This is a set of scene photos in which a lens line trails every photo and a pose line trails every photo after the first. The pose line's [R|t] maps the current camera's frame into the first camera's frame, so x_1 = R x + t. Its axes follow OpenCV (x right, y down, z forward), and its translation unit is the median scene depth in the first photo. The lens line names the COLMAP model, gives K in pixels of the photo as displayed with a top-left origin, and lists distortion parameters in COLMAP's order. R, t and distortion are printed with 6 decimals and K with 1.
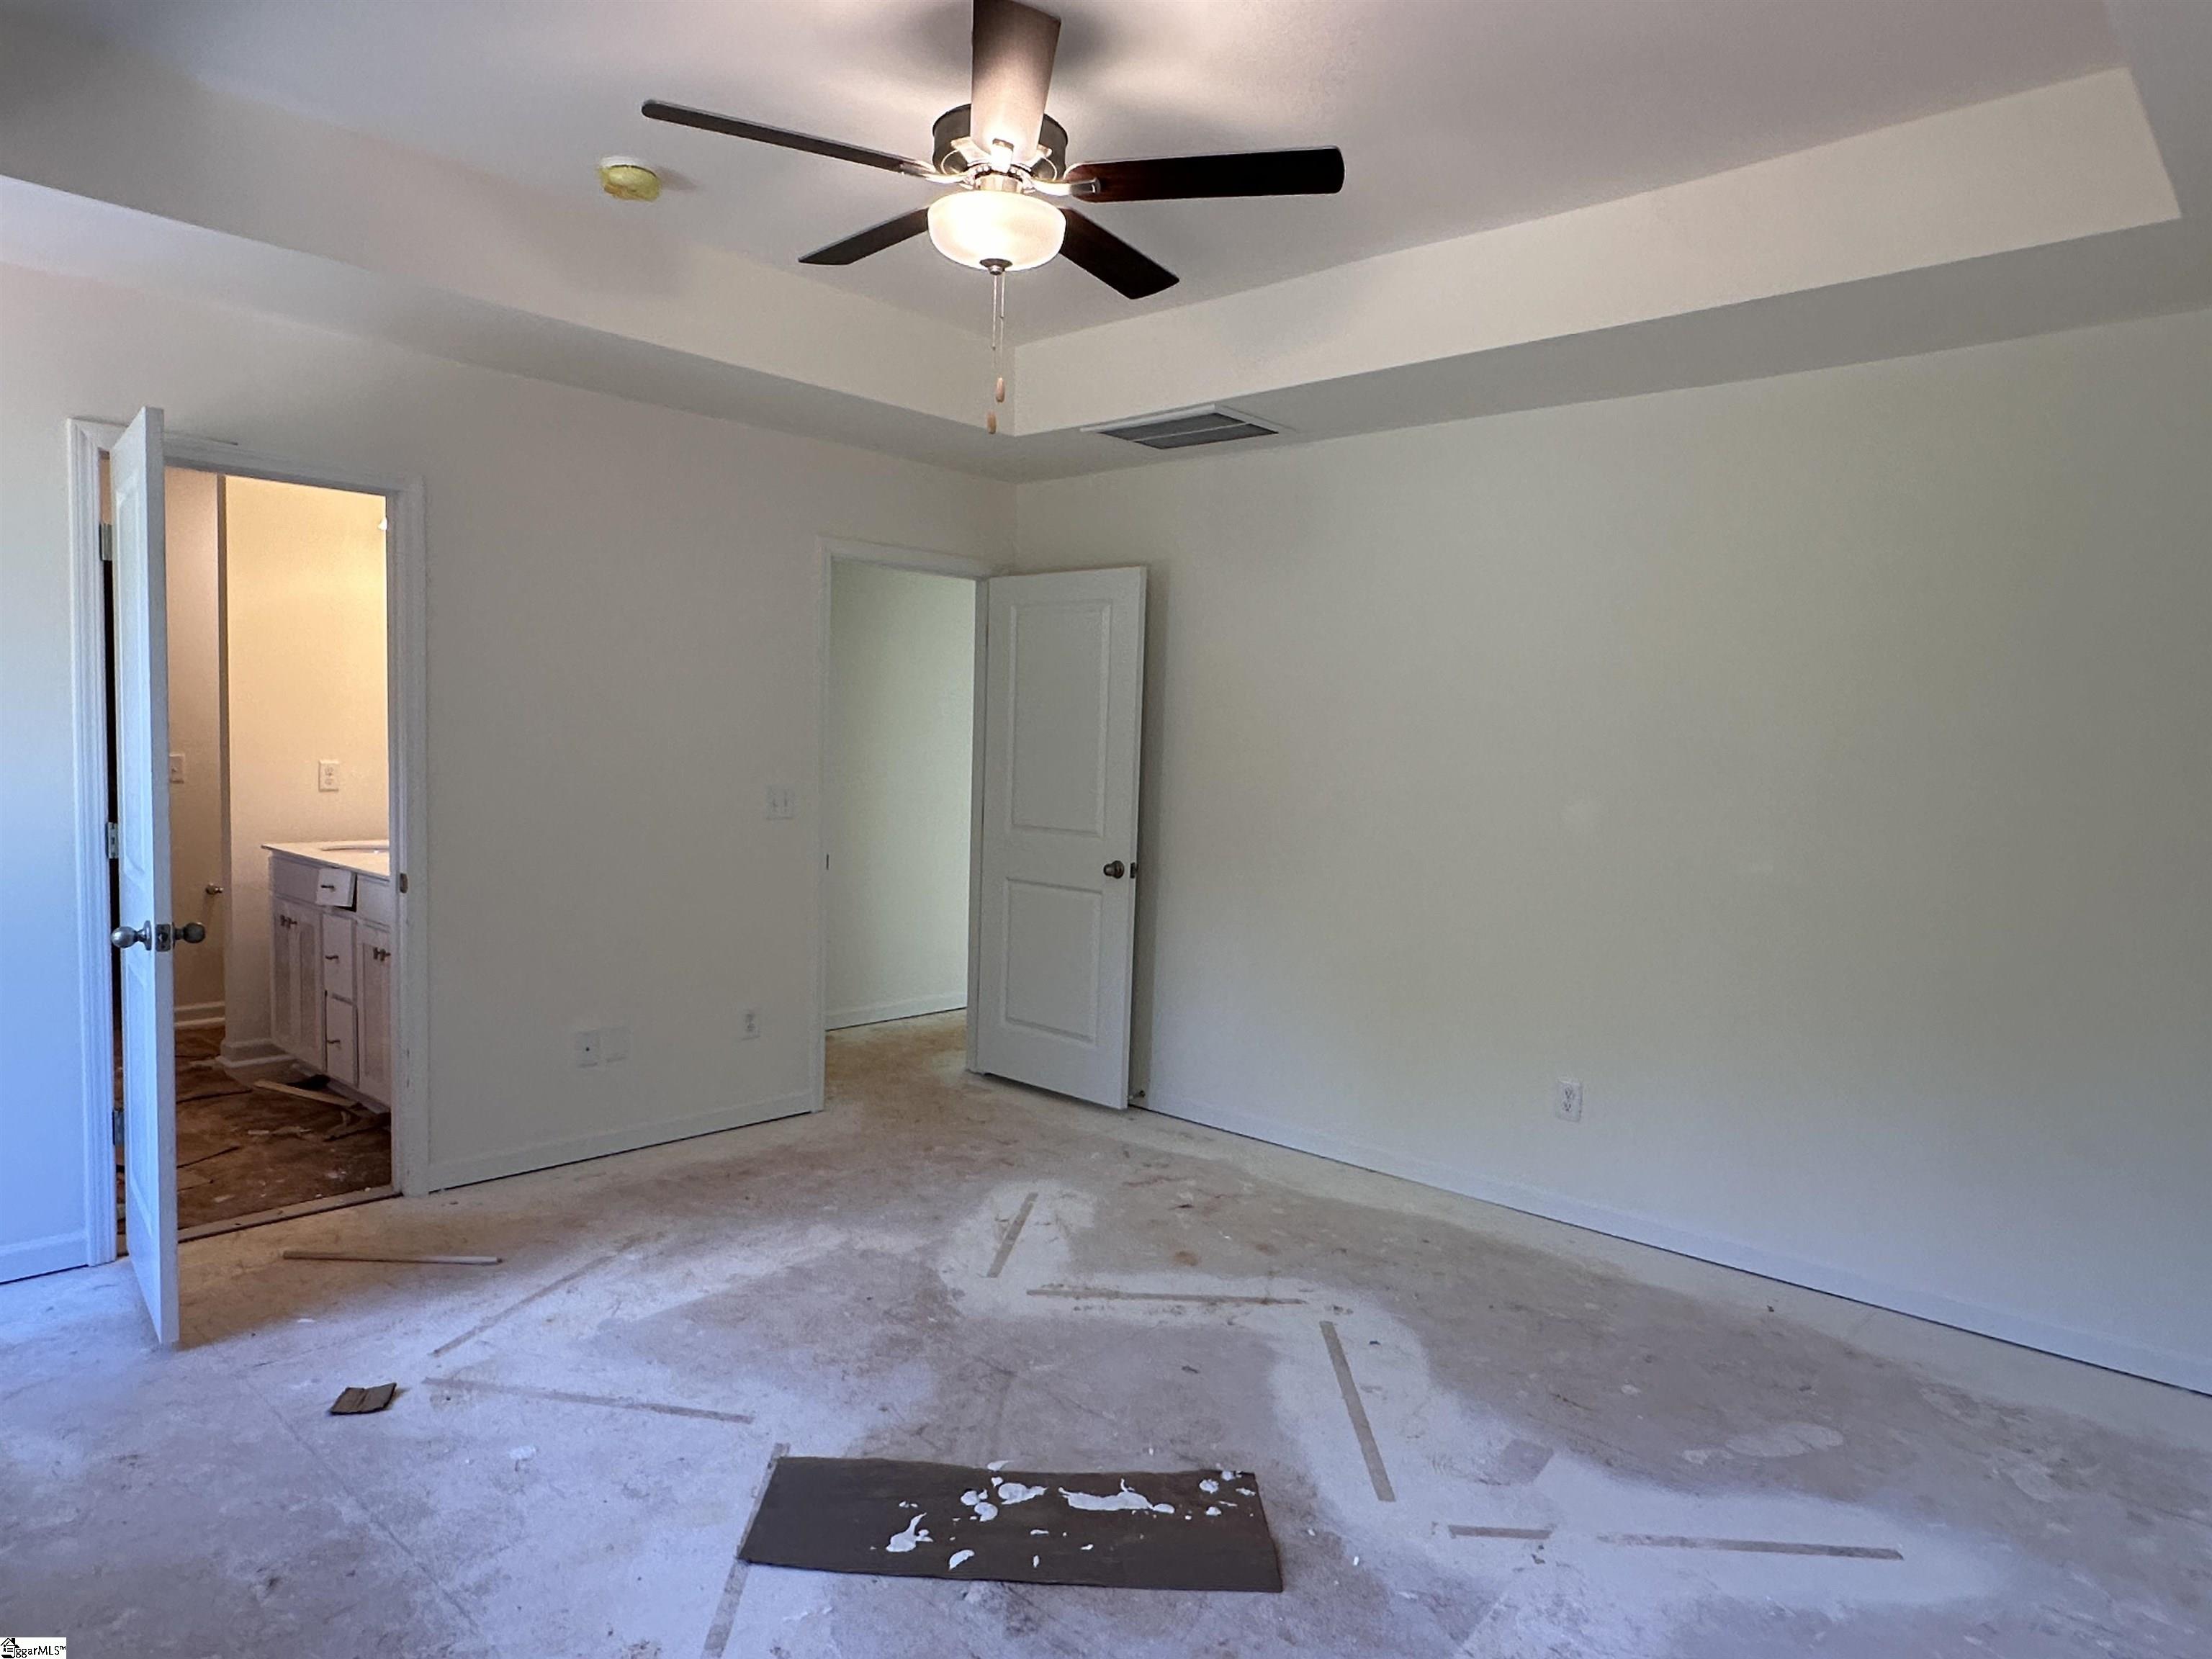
lens RADIAL K [[1367.6, 0, 1106.6], [0, 1367.6, 833.7], [0, 0, 1]] dist [-0.002262, 0.001161]
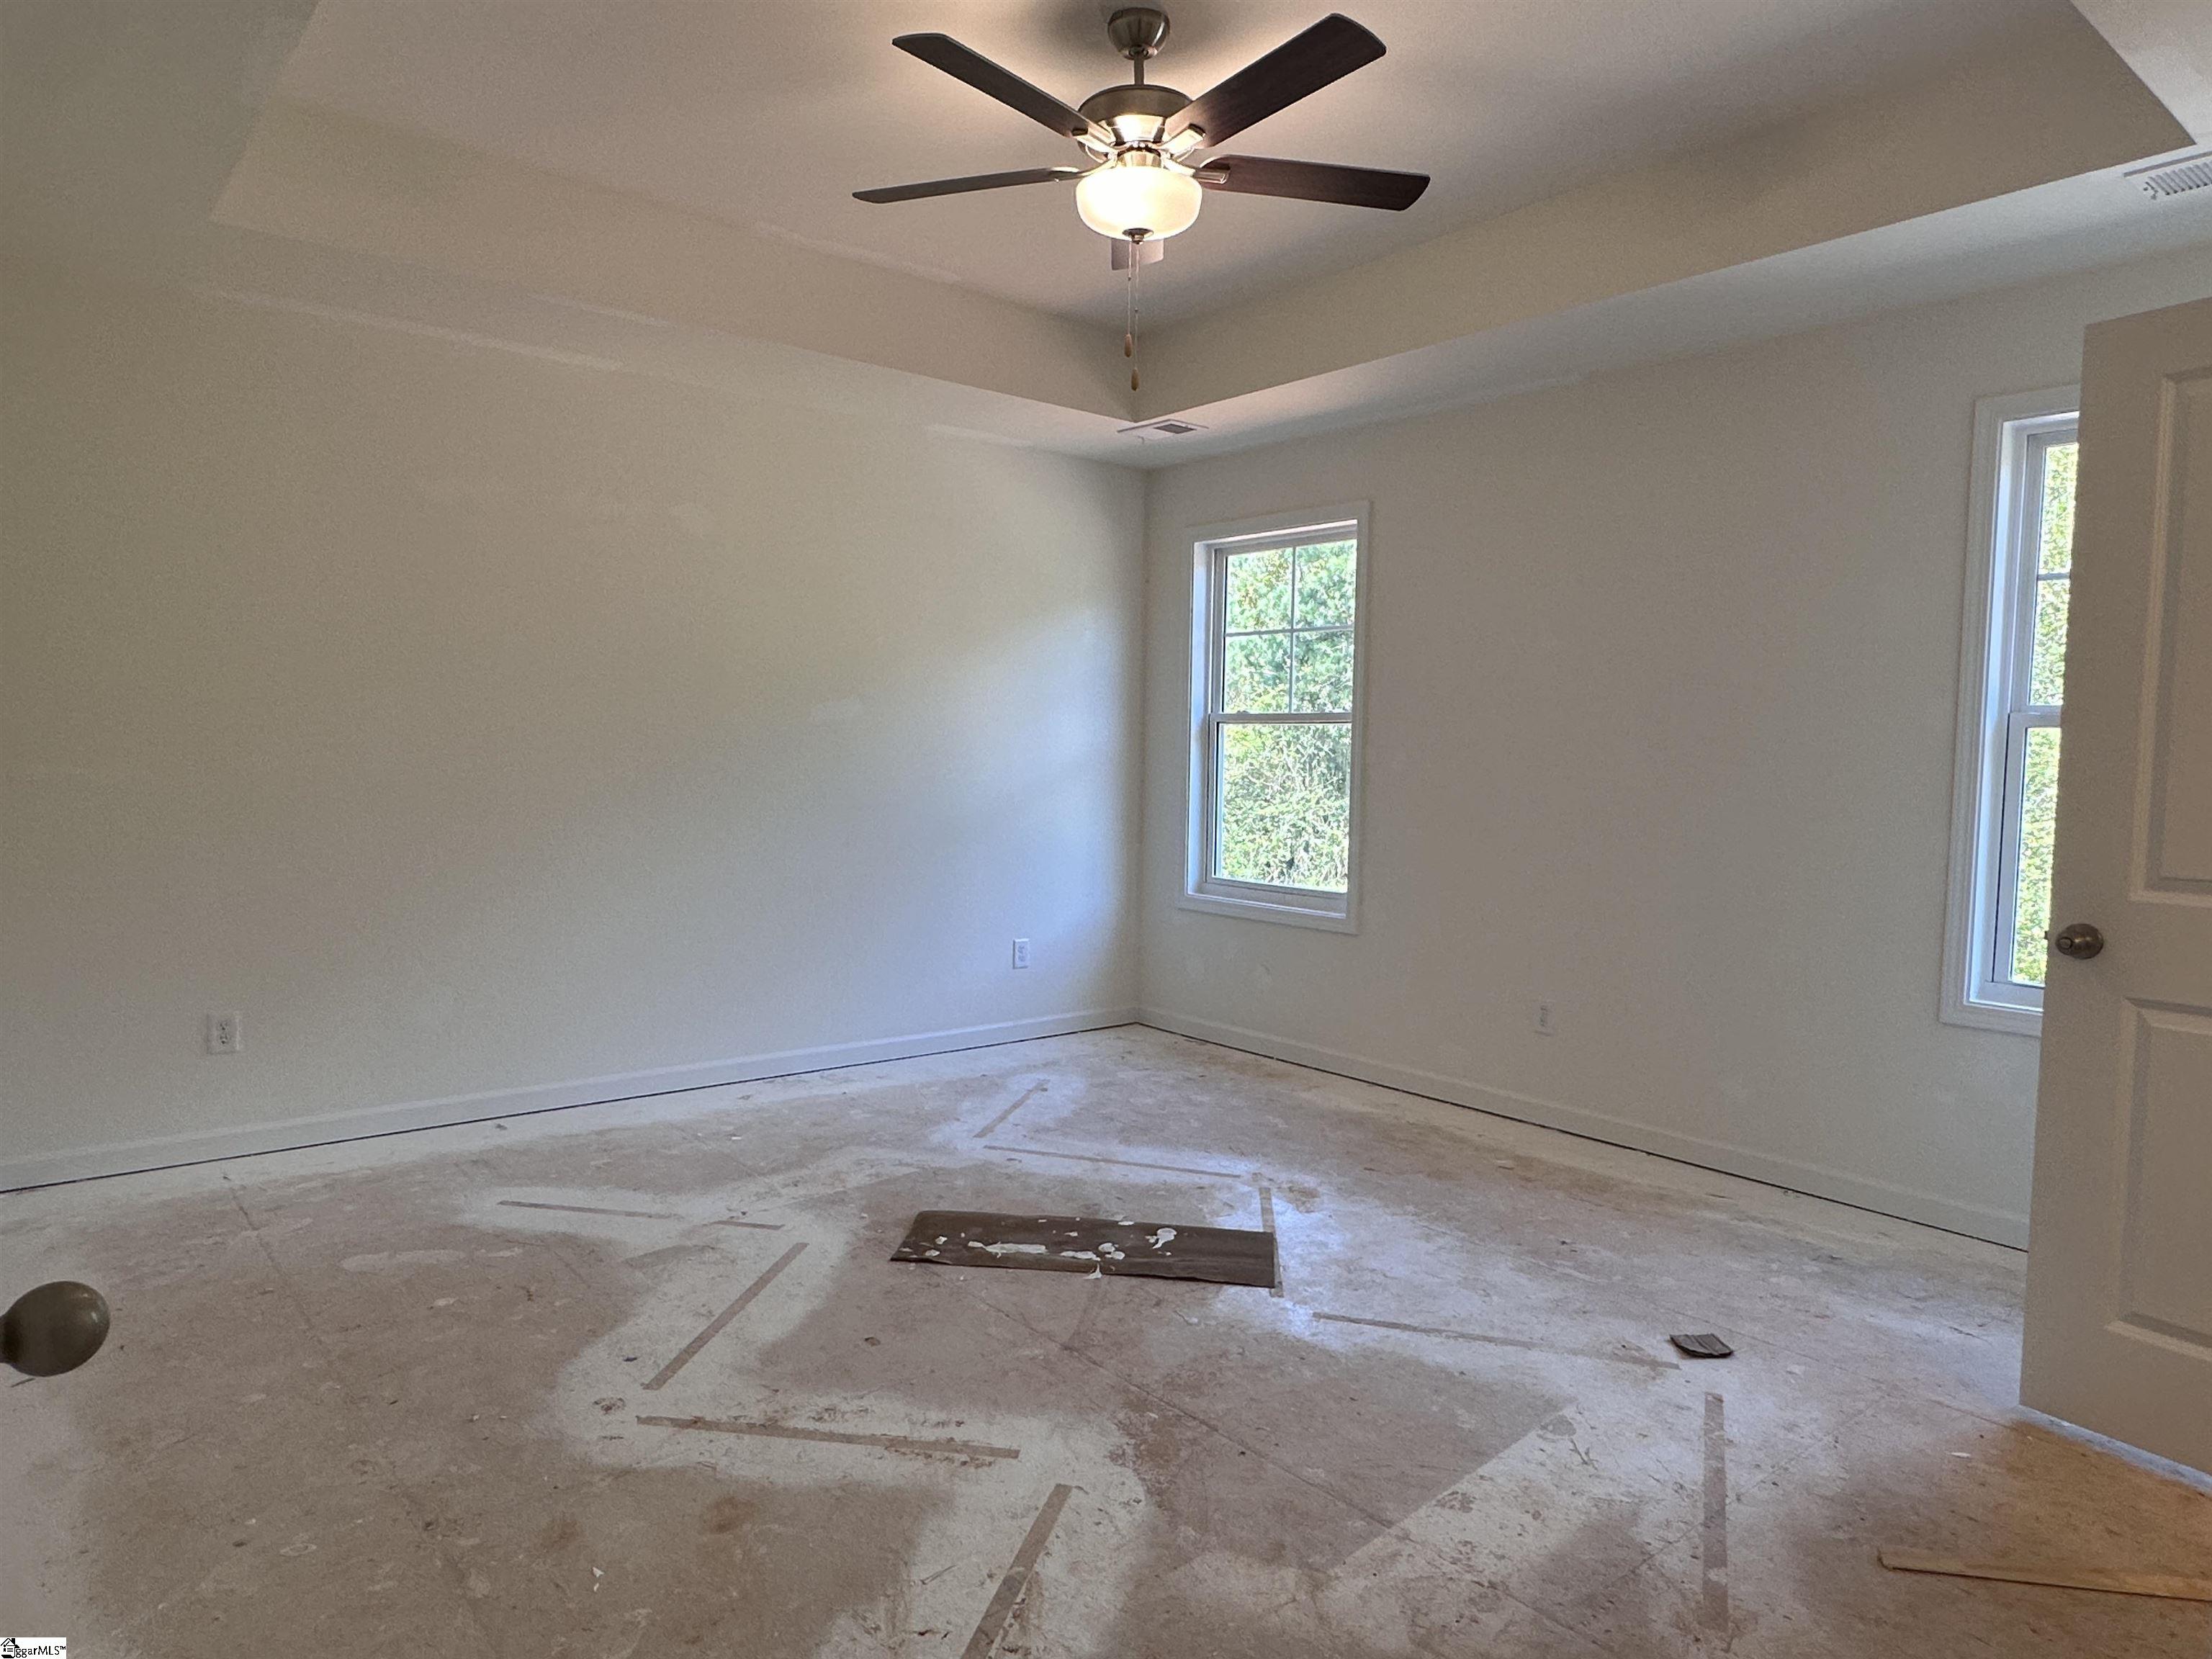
lens RADIAL K [[1367.6, 0, 1100.8], [0, 1367.6, 831.4], [0, 0, 1]] dist [-0.002262, 0.001161]
pose [[-0.988368, -0.058357, 0.140438, -0.188681], [-0.039214, 0.990014, 0.135407, -0.074412], [-0.146938, 0.128325, -0.980786, 1.729632]]
